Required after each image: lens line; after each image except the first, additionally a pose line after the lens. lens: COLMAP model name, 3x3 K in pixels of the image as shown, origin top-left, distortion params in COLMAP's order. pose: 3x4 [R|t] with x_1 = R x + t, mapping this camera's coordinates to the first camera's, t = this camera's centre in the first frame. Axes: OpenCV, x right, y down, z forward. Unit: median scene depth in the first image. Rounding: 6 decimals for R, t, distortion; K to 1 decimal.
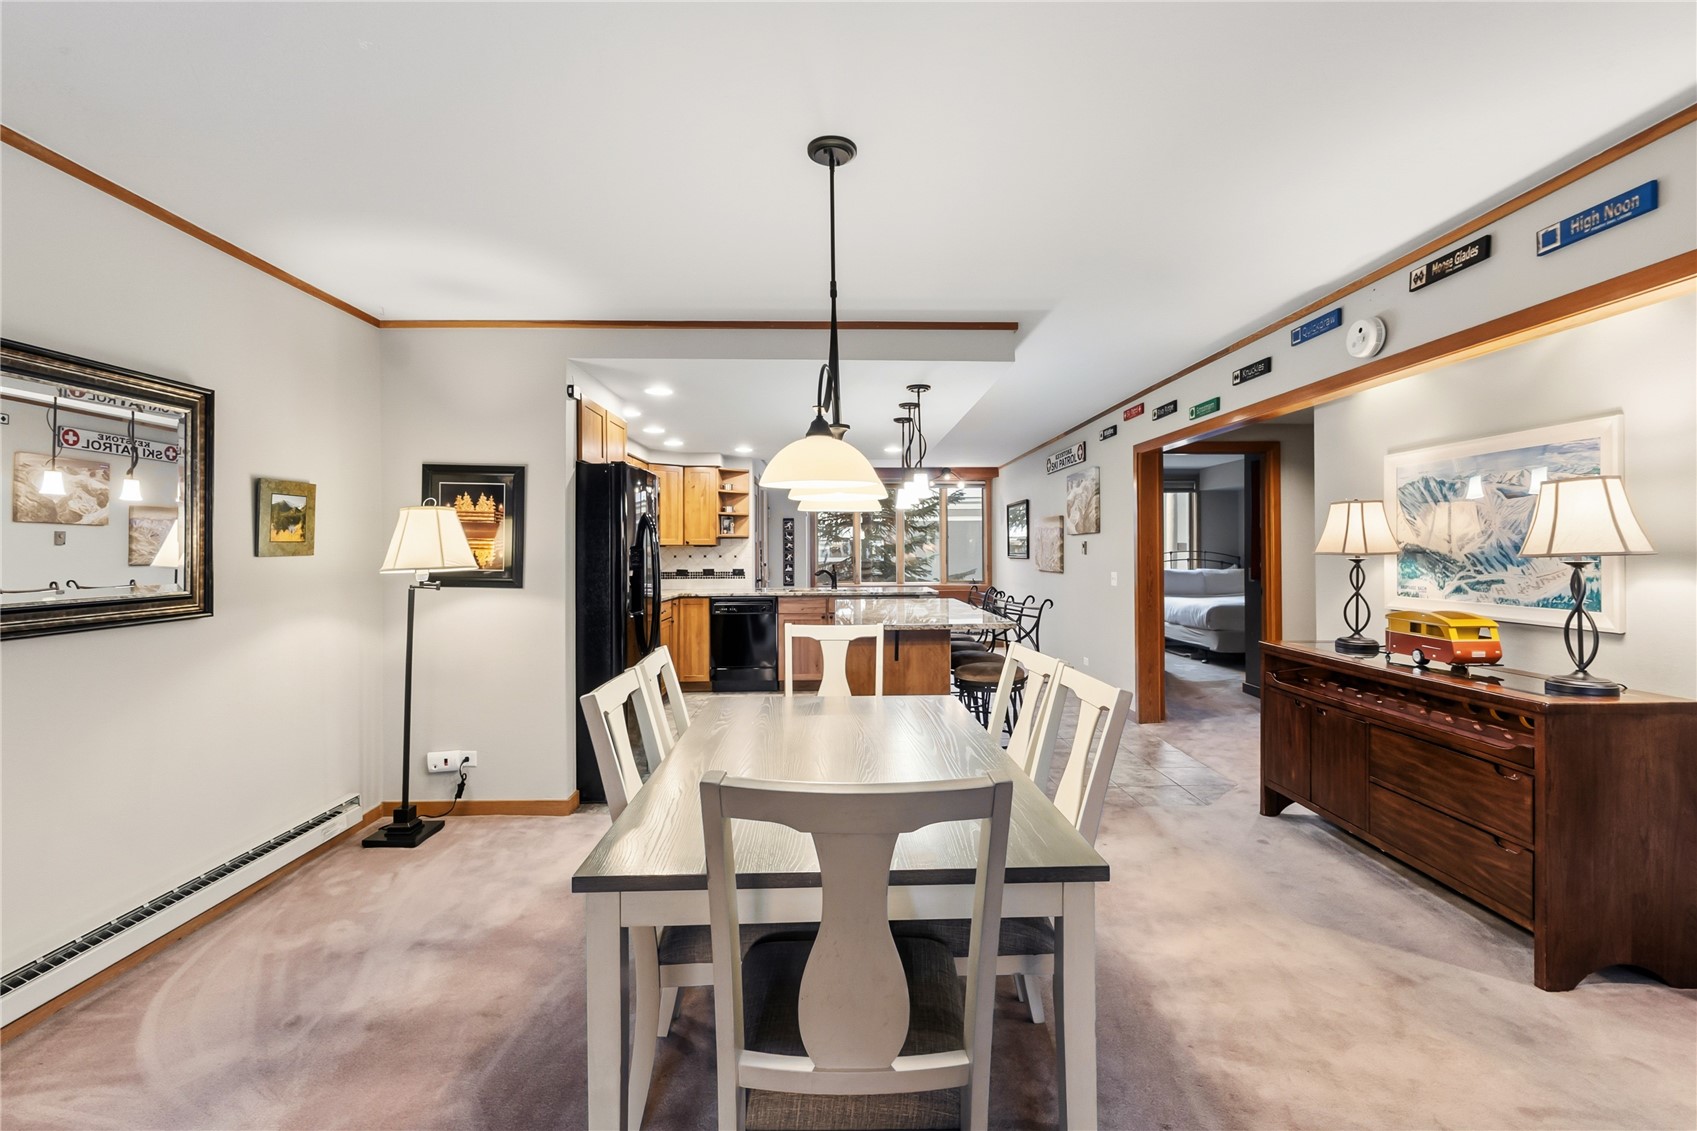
lens RADIAL K [[724.8, 0, 845.3], [0, 724.8, 556.0], [0, 0, 1]] dist [0.004144, -0.001125]
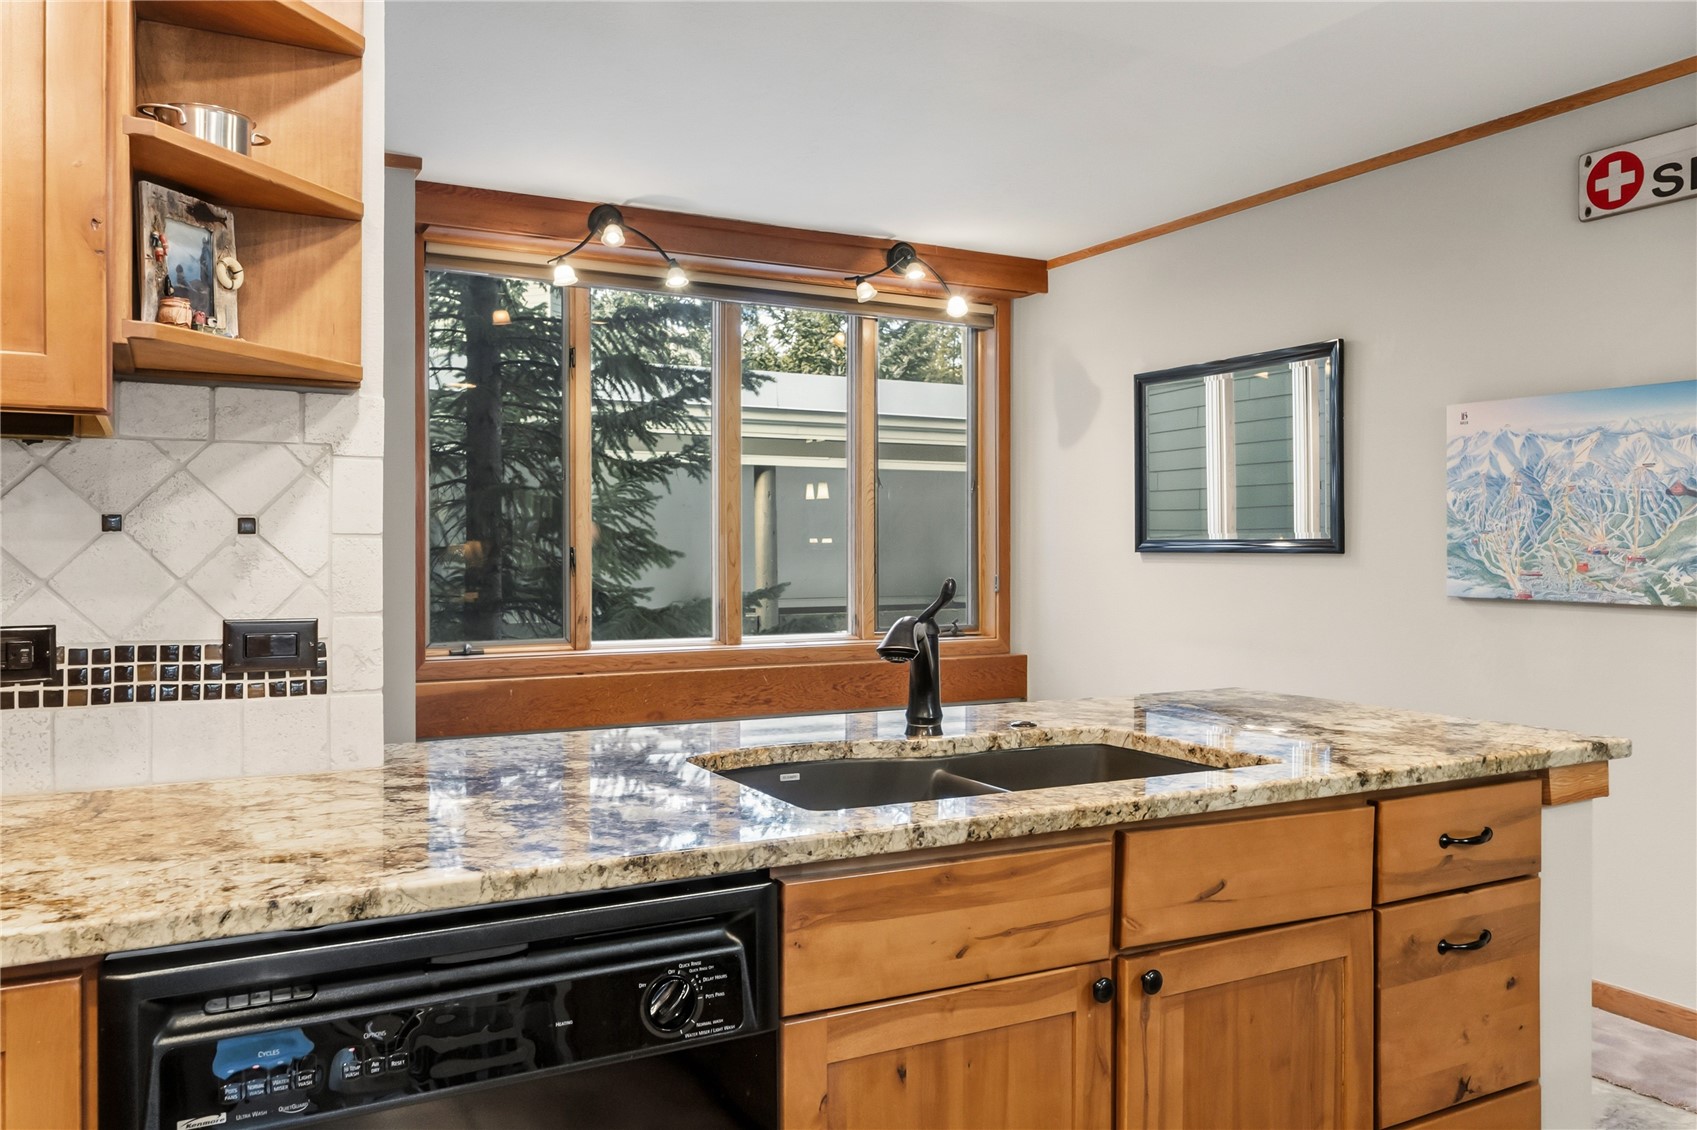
lens RADIAL K [[1296.7, 0, 852.7], [0, 1296.7, 562.5], [0, 0, 1]] dist [-0.004324, -0.012769]
pose [[0.886353, 0.001472, 0.463007, -0.165961], [-0.003578, 0.999987, 0.003670, 0.006214], [-0.462996, -0.004910, 0.886347, 0.762941]]
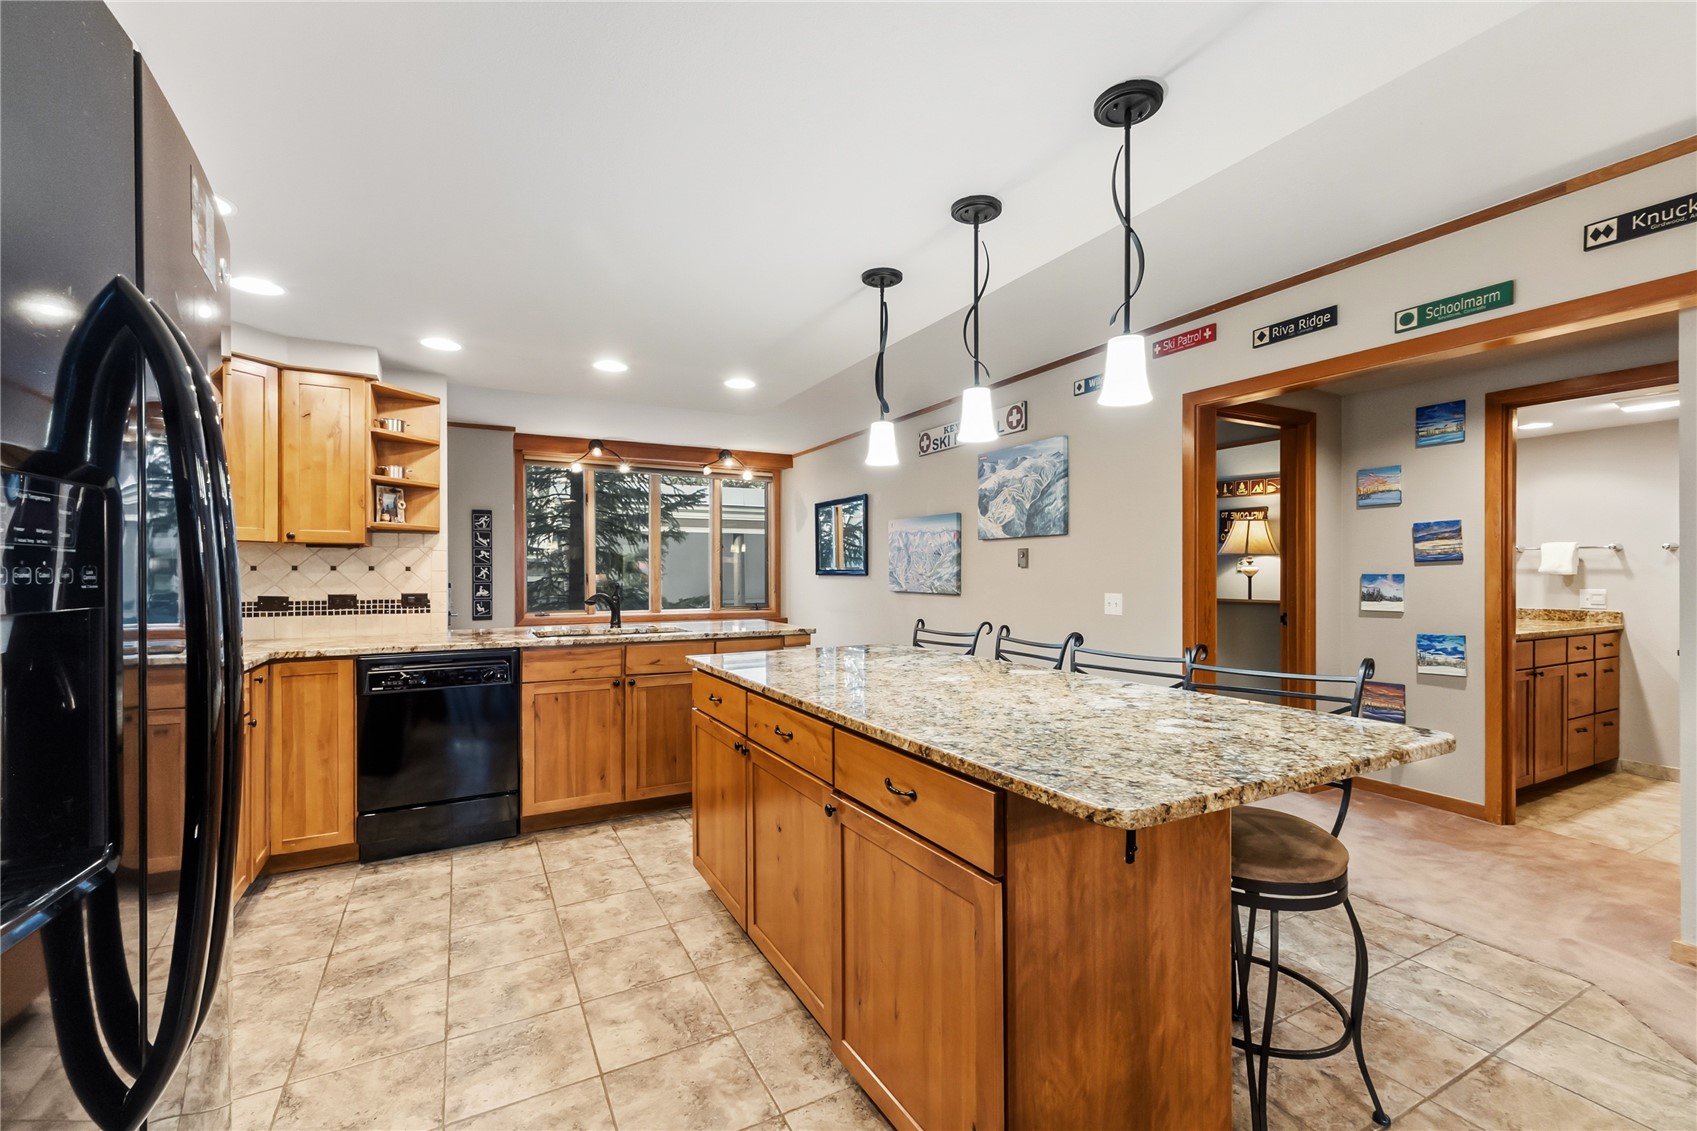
lens RADIAL K [[724.8, 0, 852.1], [0, 724.8, 577.9], [0, 0, 1]] dist [0.004144, -0.001125]
pose [[0.886264, 0.001033, 0.463179, -0.114436], [-0.001267, 0.999999, 0.000194, 0.006612], [-0.463179, -0.000758, 0.886265, 0.426523]]
